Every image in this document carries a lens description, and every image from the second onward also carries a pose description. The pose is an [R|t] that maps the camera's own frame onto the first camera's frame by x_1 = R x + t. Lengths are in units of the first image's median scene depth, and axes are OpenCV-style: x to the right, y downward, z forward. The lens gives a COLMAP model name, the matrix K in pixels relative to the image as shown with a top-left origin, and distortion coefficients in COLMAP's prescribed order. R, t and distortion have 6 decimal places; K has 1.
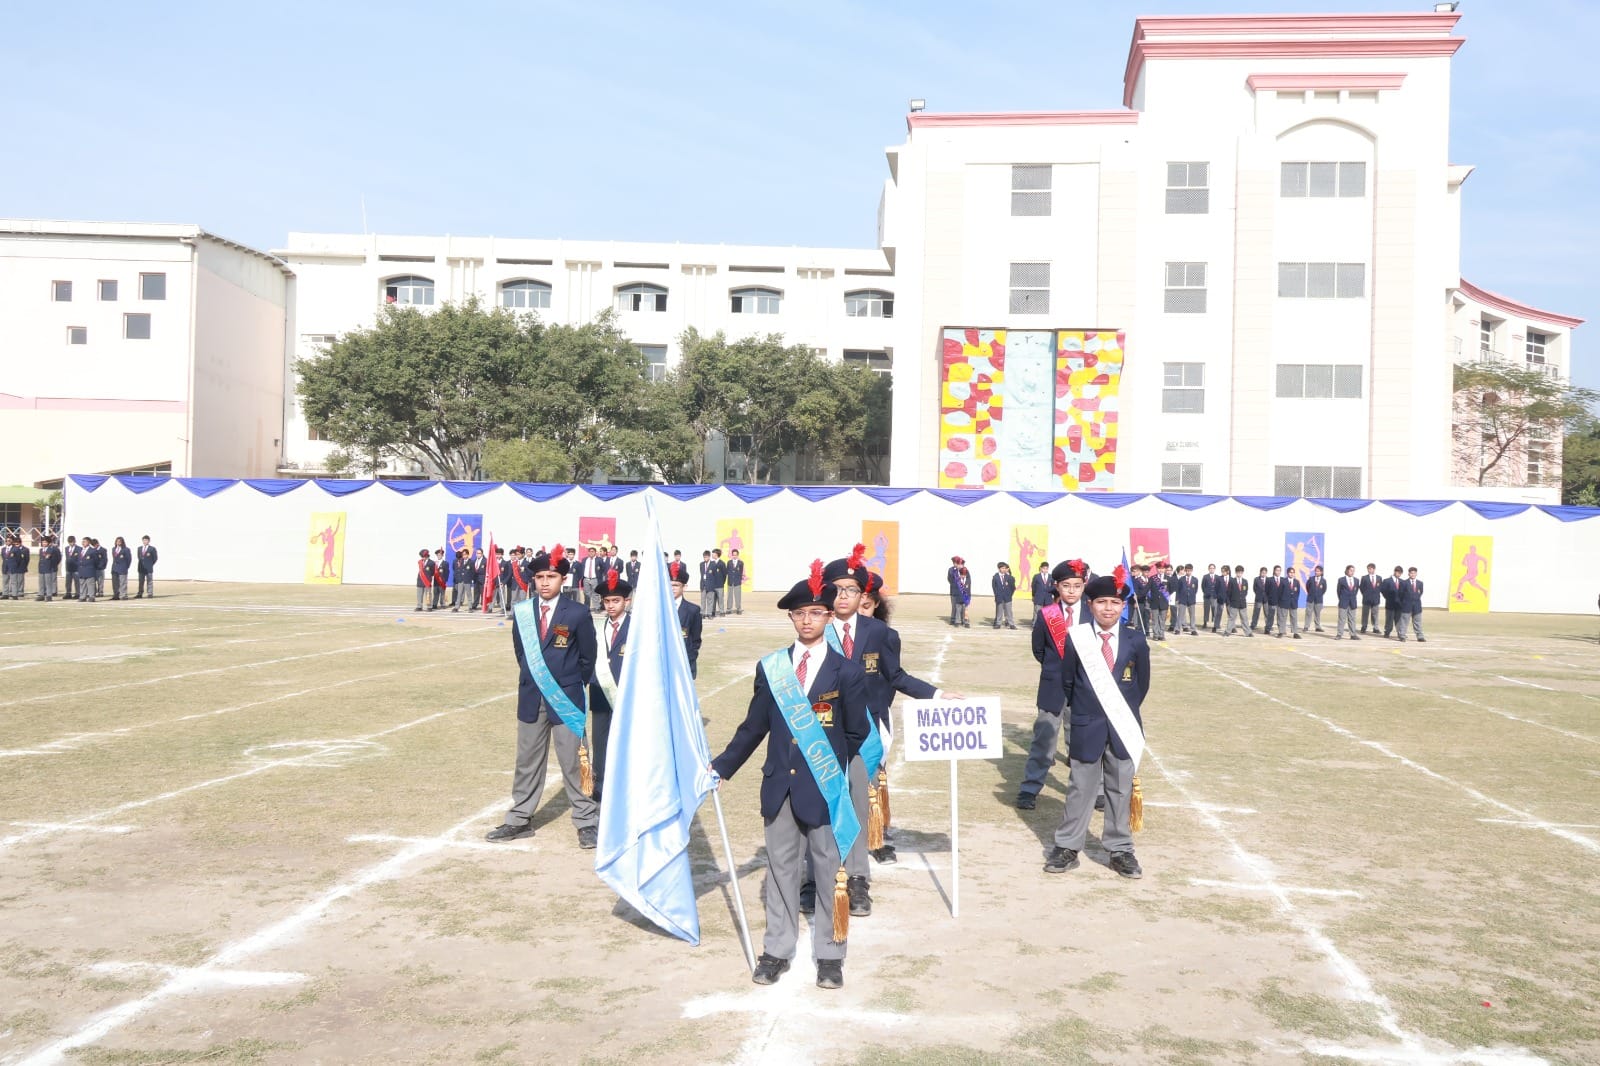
lens RADIAL K [[1326.9, 0, 800.0], [0, 1326.9, 533.0], [0, 0, 1]] dist [0.021284, -0.003897]
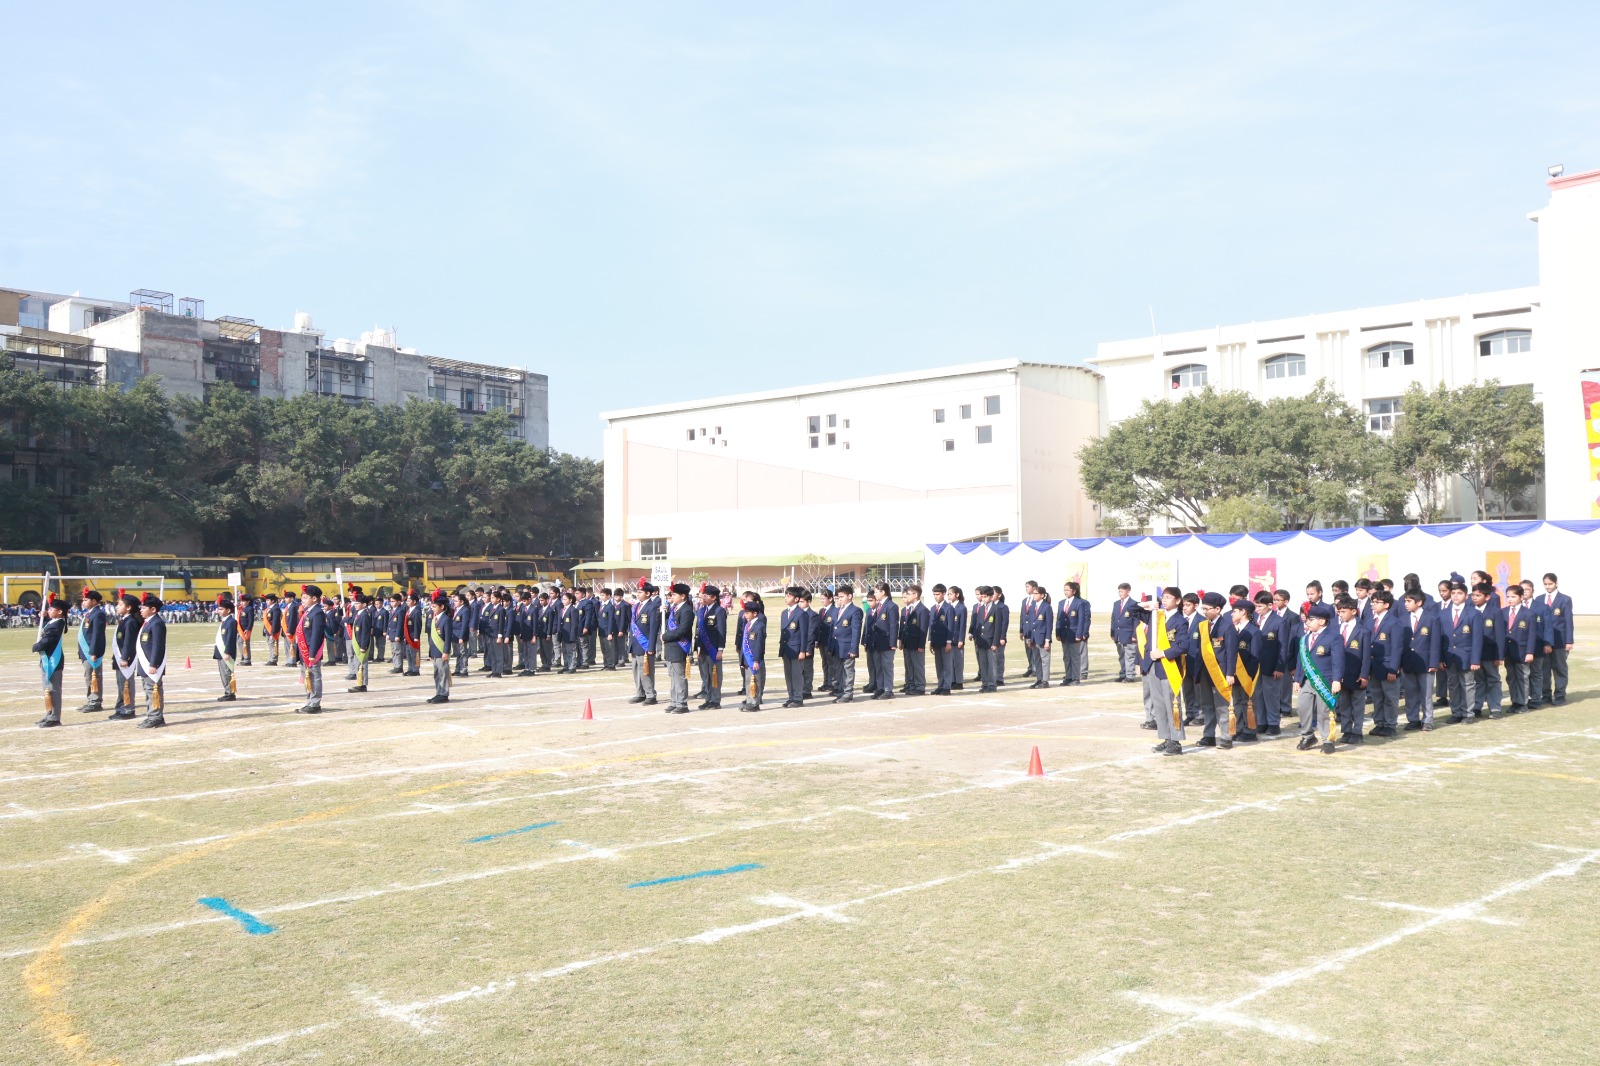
lens RADIAL K [[1326.9, 0, 800.0], [0, 1326.9, 533.0], [0, 0, 1]] dist [0.021284, -0.003897]
pose [[0.771160, -0.054547, -0.634300, 0.260371], [0.035625, 0.998459, -0.042552, 0.002539], [0.635644, 0.010217, 0.771915, -0.228734]]
